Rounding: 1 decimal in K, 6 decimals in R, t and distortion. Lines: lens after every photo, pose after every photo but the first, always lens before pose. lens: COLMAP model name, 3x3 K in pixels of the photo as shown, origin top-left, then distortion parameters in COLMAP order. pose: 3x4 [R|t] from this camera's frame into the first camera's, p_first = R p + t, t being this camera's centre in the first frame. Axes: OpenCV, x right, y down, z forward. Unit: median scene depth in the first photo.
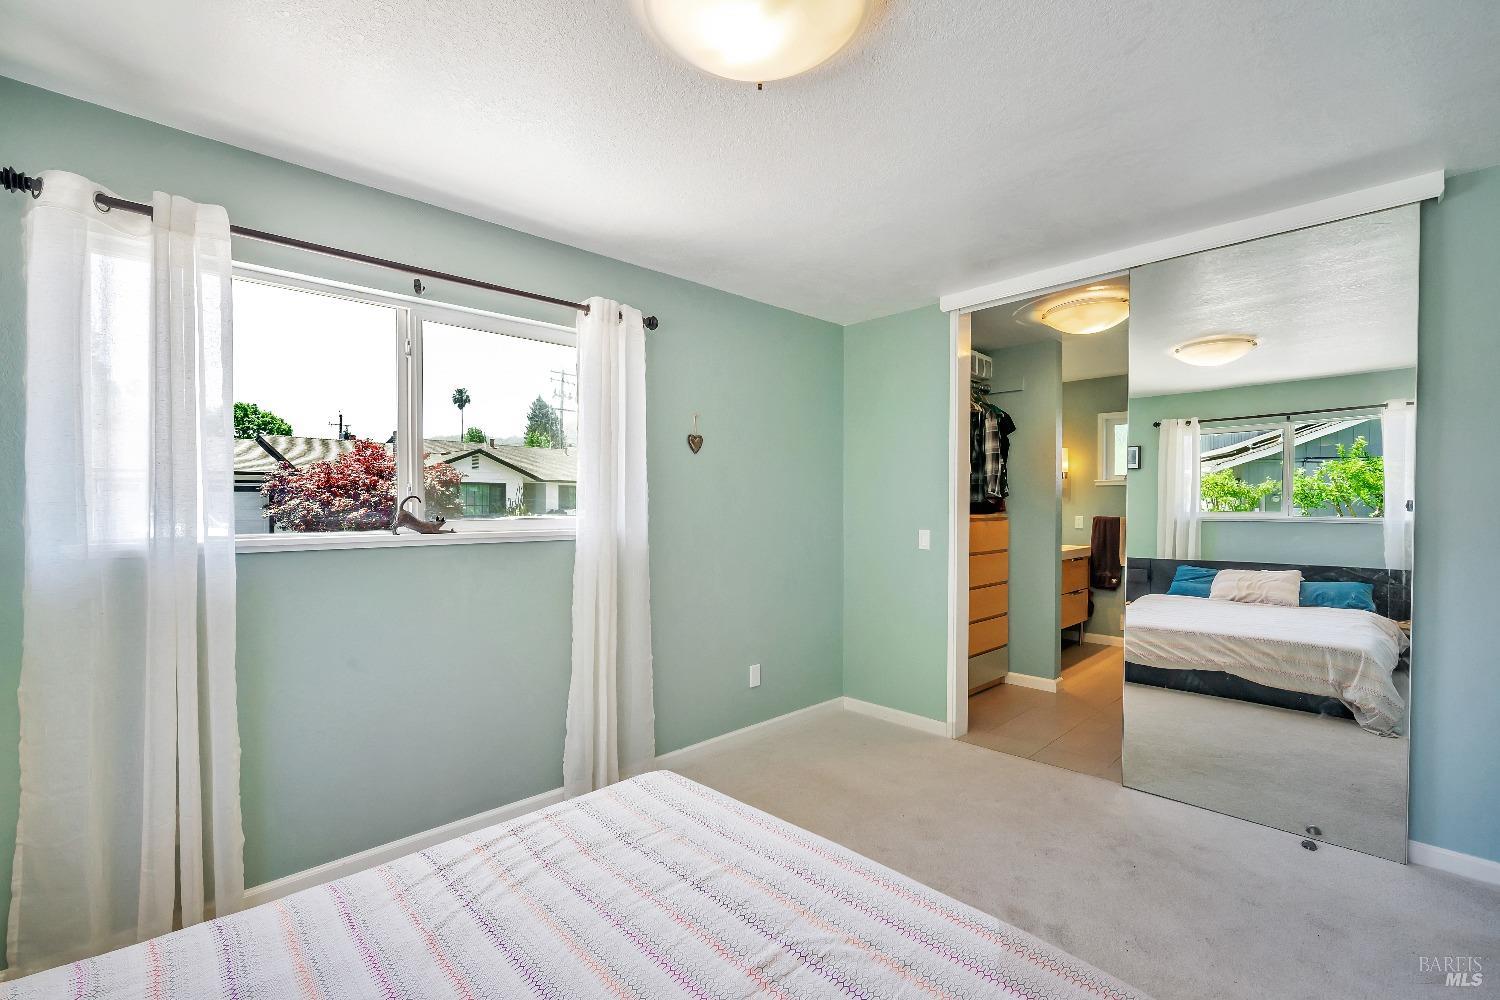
lens RADIAL K [[653.3, 0, 747.1], [0, 653.3, 499.2], [0, 0, 1]] dist [-0.008860, 0.000987]
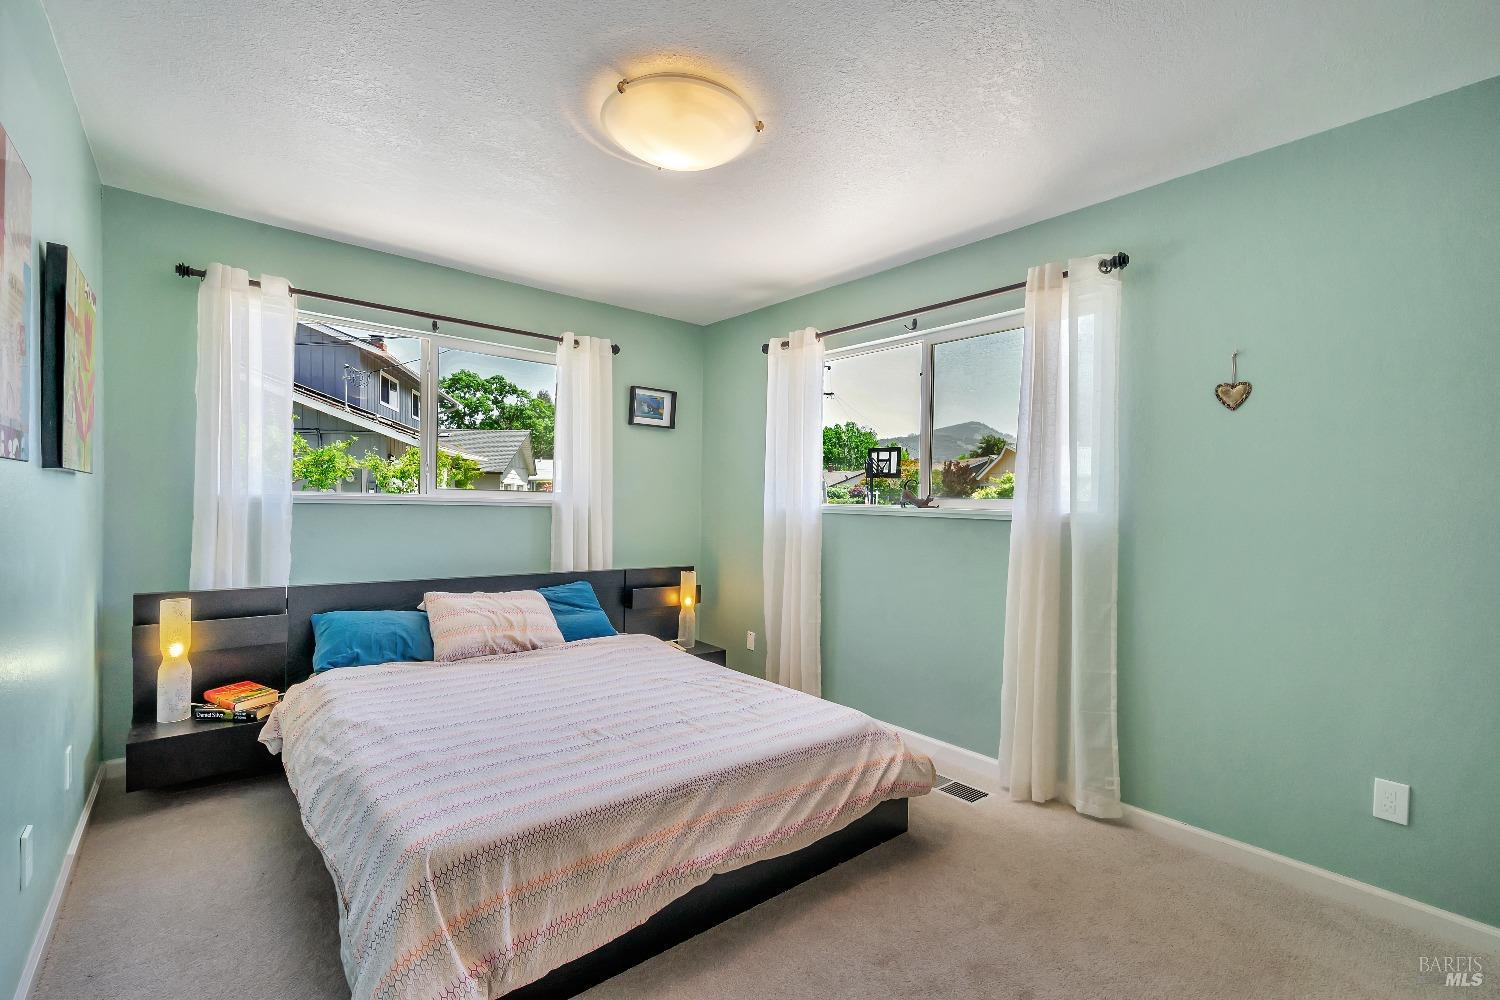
lens RADIAL K [[653.3, 0, 747.1], [0, 653.3, 501.4], [0, 0, 1]] dist [-0.008860, 0.000987]
pose [[-0.056787, 0.005470, -0.998371, 0.853911], [-0.011088, 0.999920, 0.006109, 0.036188], [0.998325, 0.011417, -0.056722, 0.726238]]
